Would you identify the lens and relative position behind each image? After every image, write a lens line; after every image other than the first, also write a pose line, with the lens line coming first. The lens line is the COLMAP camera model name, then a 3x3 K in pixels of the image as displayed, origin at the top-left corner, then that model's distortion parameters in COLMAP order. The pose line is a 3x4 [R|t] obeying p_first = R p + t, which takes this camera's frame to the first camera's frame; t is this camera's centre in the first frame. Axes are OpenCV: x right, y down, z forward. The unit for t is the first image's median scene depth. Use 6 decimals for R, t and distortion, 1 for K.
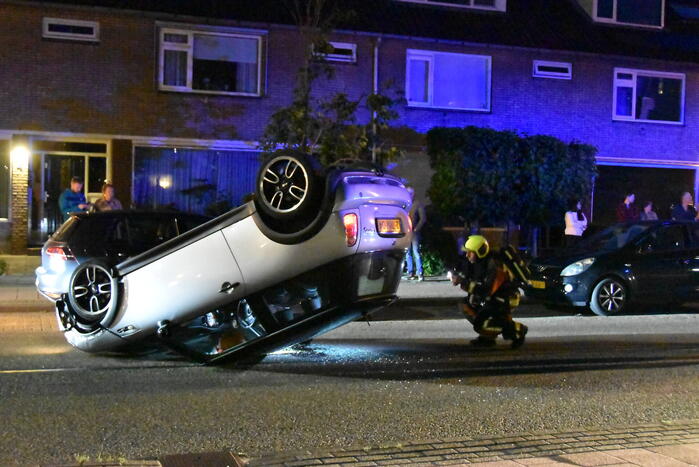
lens RADIAL K [[809.6, 0, 314.4], [0, 809.6, 216.1], [0, 0, 1]] dist [-0.024183, -0.024222]
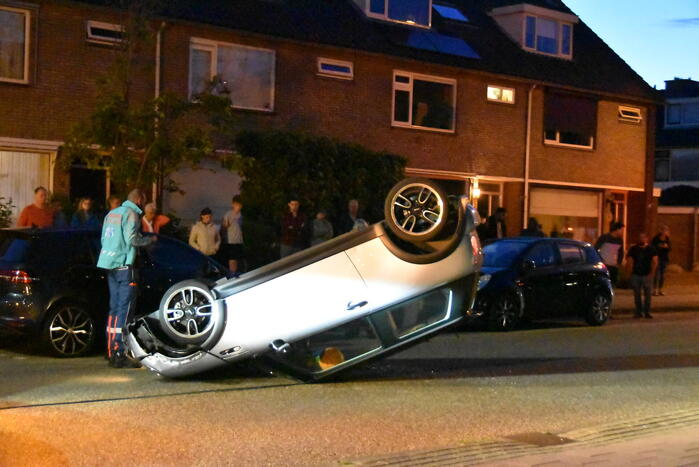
lens RADIAL K [[1009.3, 0, 277.0], [0, 1009.3, 233.3], [0, 0, 1]] dist [-0.038567, -0.010294]
pose [[0.940090, 0.004020, 0.340902, -0.589718], [-0.006807, 0.999952, 0.006981, -0.013278], [-0.340858, -0.008883, 0.940073, -0.178435]]
